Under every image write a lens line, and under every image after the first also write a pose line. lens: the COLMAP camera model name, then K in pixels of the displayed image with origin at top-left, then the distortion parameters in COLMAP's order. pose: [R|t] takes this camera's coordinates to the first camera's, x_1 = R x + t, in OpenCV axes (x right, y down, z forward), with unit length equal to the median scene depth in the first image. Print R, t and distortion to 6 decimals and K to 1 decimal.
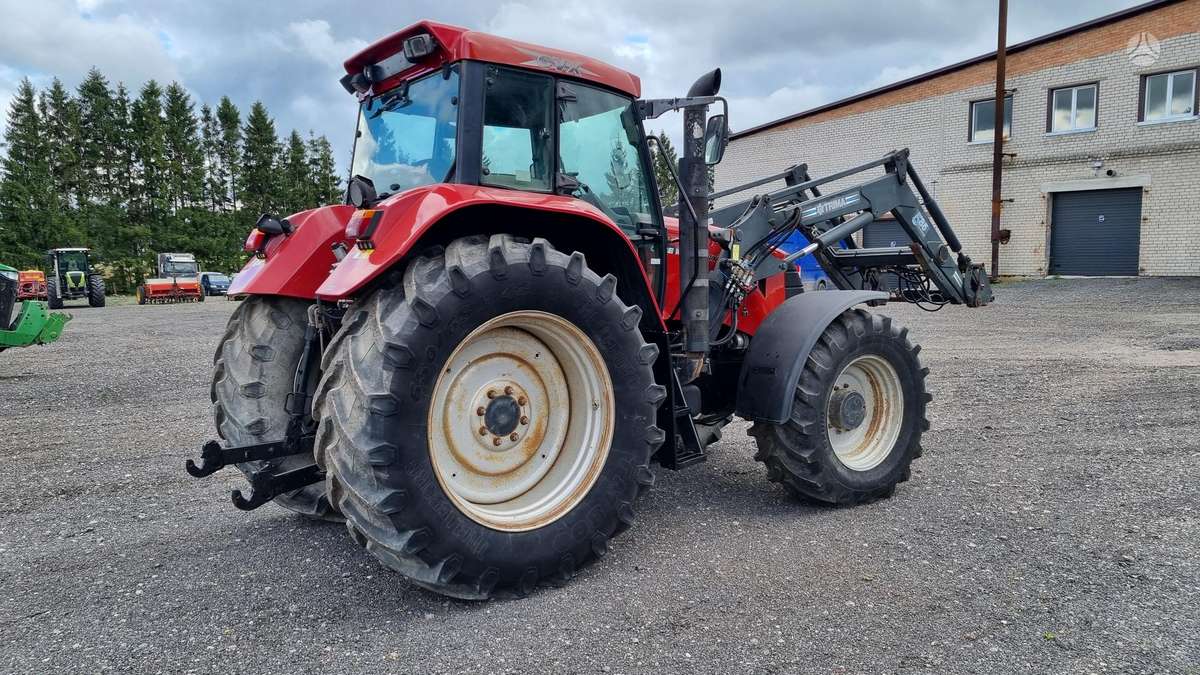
lens RADIAL K [[889.9, 0, 577.4], [0, 889.9, 344.5], [0, 0, 1]] dist [0.052353, -0.011610]
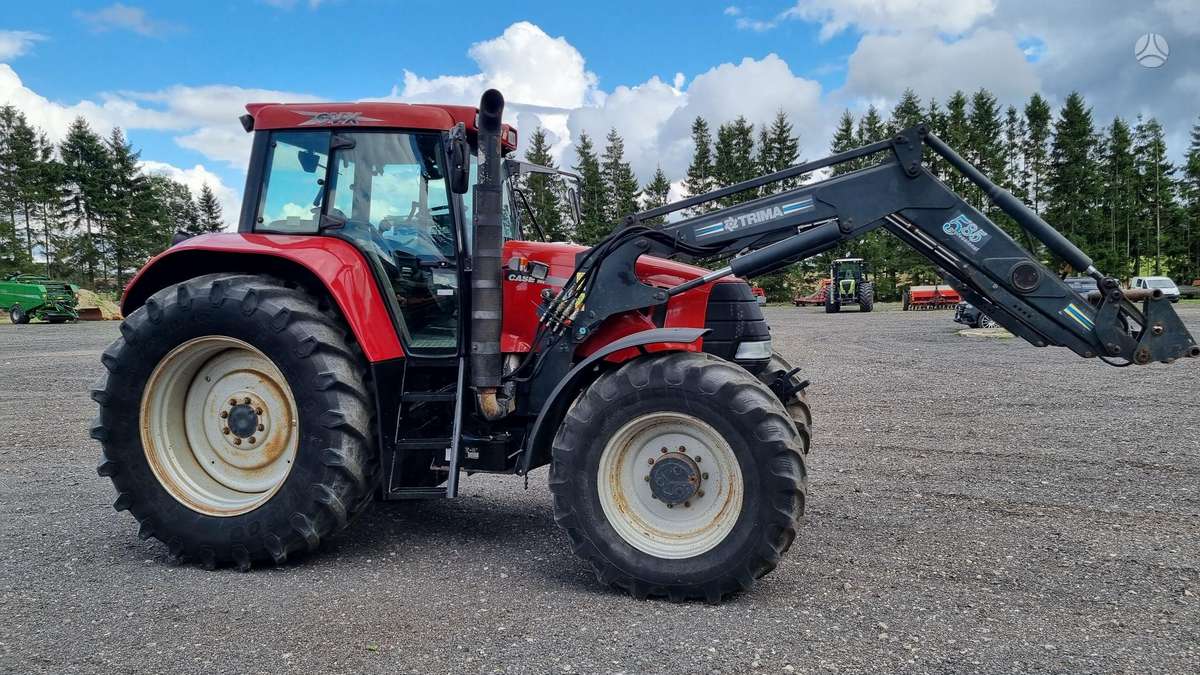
lens RADIAL K [[889.9, 0, 577.4], [0, 889.9, 344.5], [0, 0, 1]] dist [0.052353, -0.011610]
pose [[0.627377, 0.055111, -0.776763, 0.889265], [-0.059172, 0.997982, 0.023014, -0.061650], [0.776464, 0.031524, 0.629372, 0.448566]]
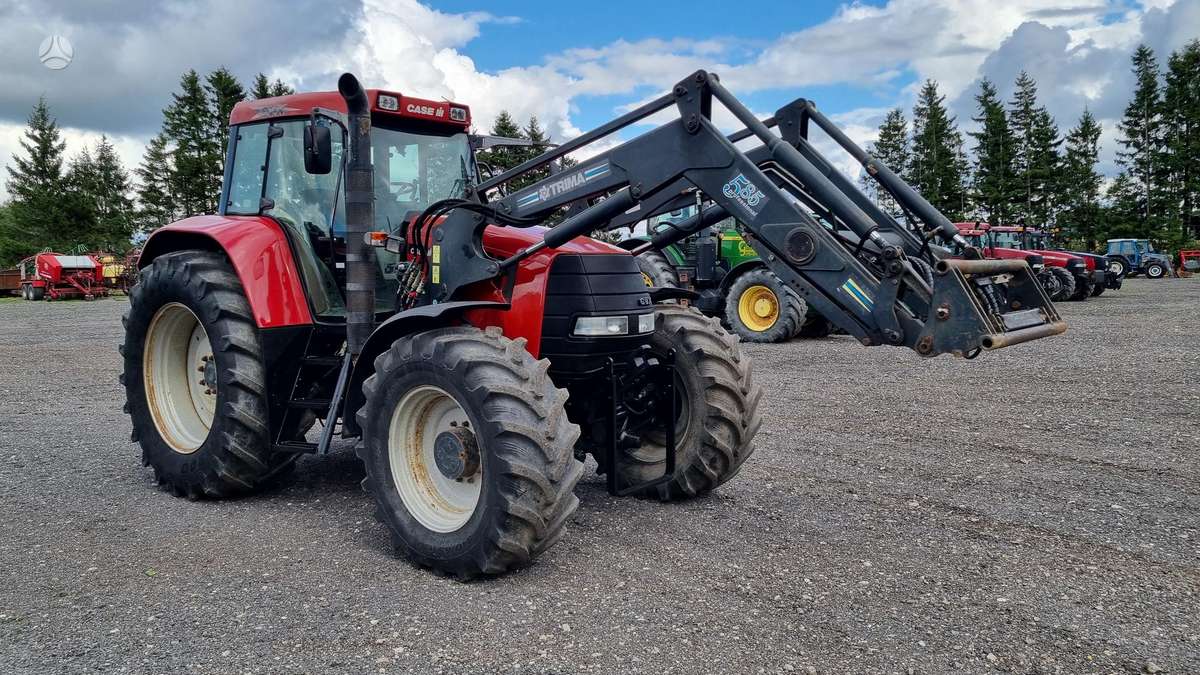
lens RADIAL K [[890.6, 0, 569.1], [0, 890.6, 338.2], [0, 0, 1]] dist [0.046655, -0.001404]
pose [[0.232099, 0.092068, -0.968325, 1.120228], [-0.062767, 0.994853, 0.079546, -0.101063], [0.970665, 0.042316, 0.236683, 0.941220]]
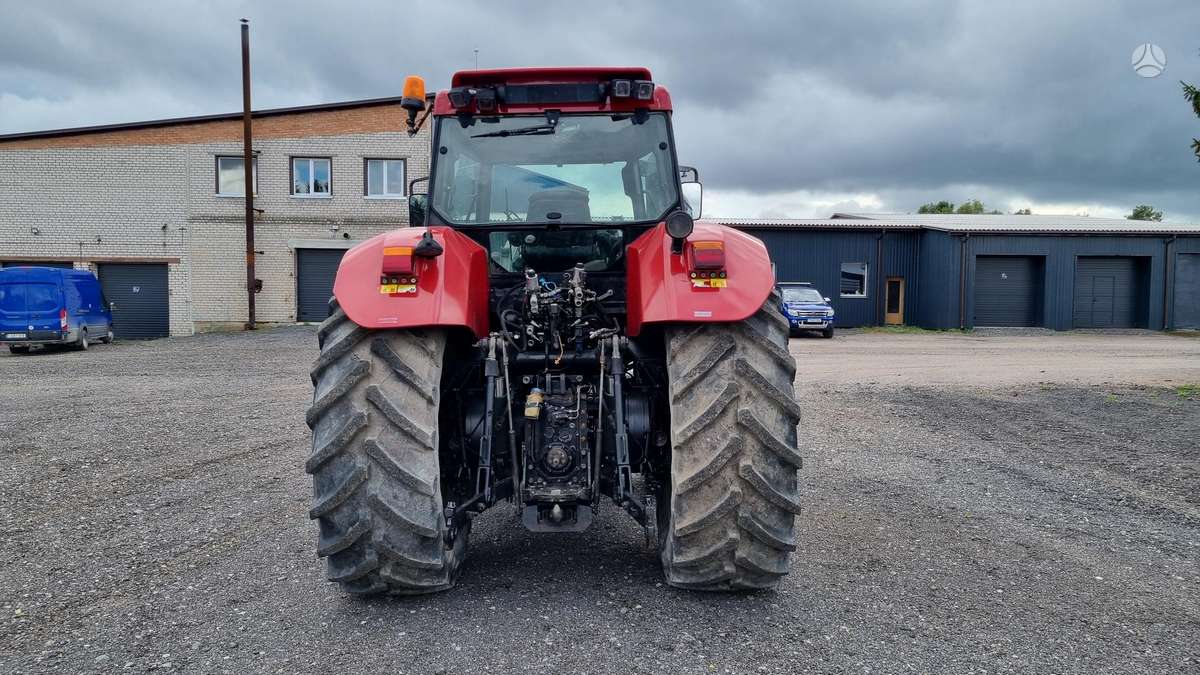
lens RADIAL K [[892.4, 0, 587.1], [0, 892.4, 332.0], [0, 0, 1]] dist [0.047413, -0.004680]
pose [[0.600883, -0.009689, 0.799278, -0.782717], [0.064632, 0.997241, -0.036500, -0.007807], [-0.796720, 0.073591, 0.599852, 0.306229]]
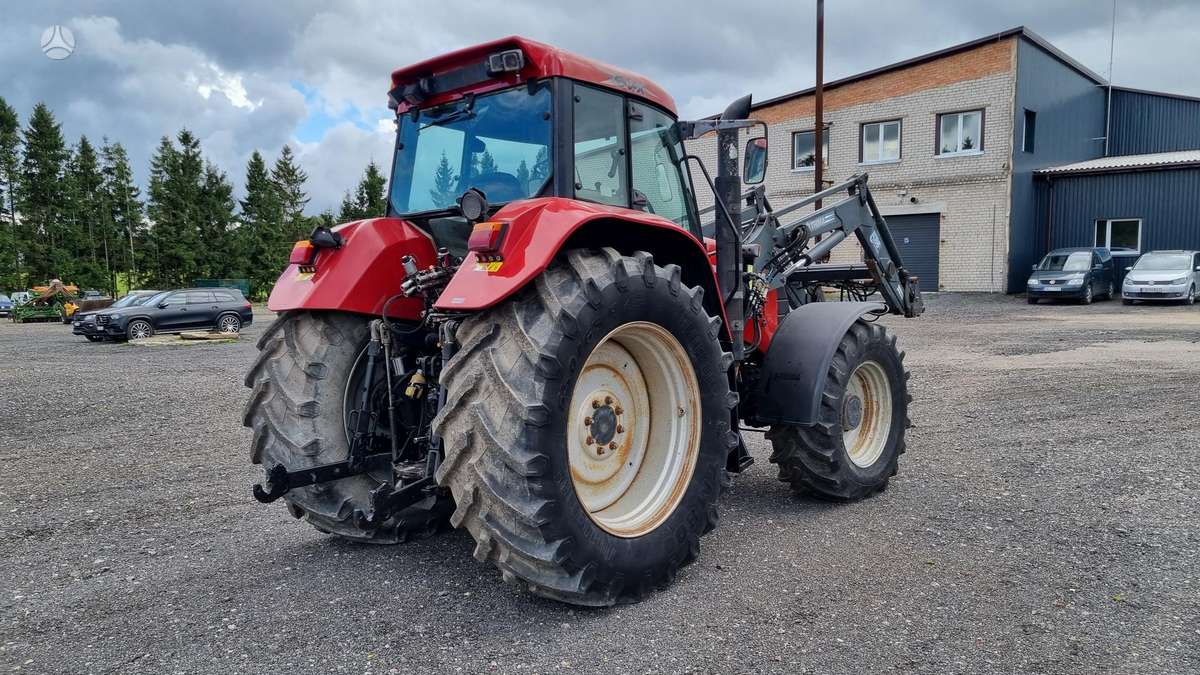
lens RADIAL K [[889.9, 0, 577.4], [0, 889.9, 344.5], [0, 0, 1]] dist [0.052353, -0.011610]
pose [[0.978807, -0.016745, 0.204098, -0.247684], [0.020819, 0.999624, -0.017829, 0.003976], [-0.203723, 0.021700, 0.978788, 0.004036]]
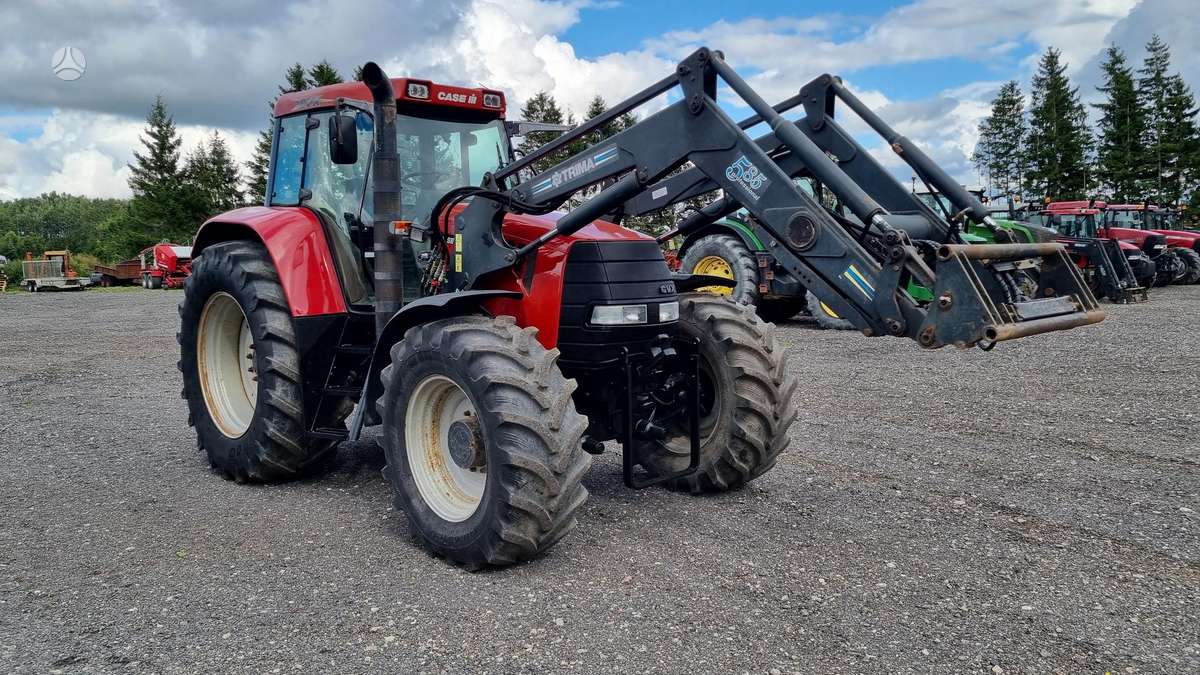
lens RADIAL K [[889.9, 0, 577.4], [0, 889.9, 344.5], [0, 0, 1]] dist [0.052353, -0.011610]
pose [[0.130783, 0.114338, -0.984796, 1.119223], [-0.053828, 0.992681, 0.108105, -0.107385], [0.989949, 0.038872, 0.135980, 1.022976]]
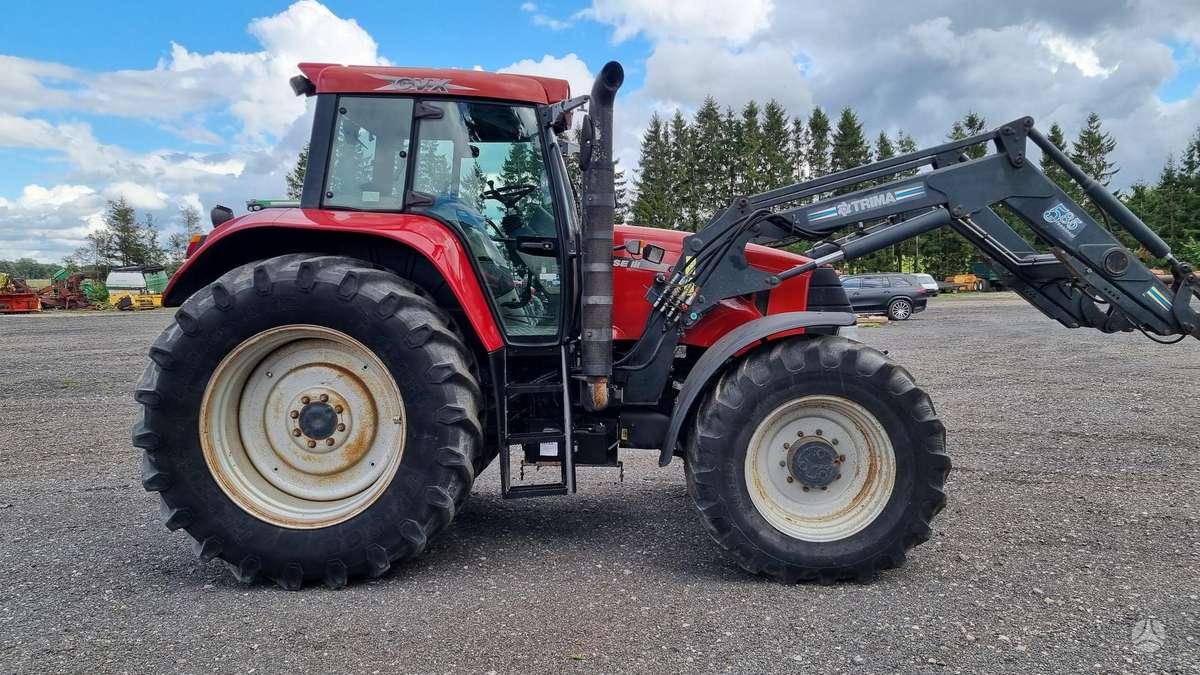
lens RADIAL K [[888.4, 0, 594.9], [0, 888.4, 350.6], [0, 0, 1]] dist [0.051596, -0.006525]
pose [[0.796247, 0.053265, -0.602622, 0.643265], [-0.050017, 0.998502, 0.022168, -0.035499], [0.602901, 0.012491, 0.797719, 0.260173]]
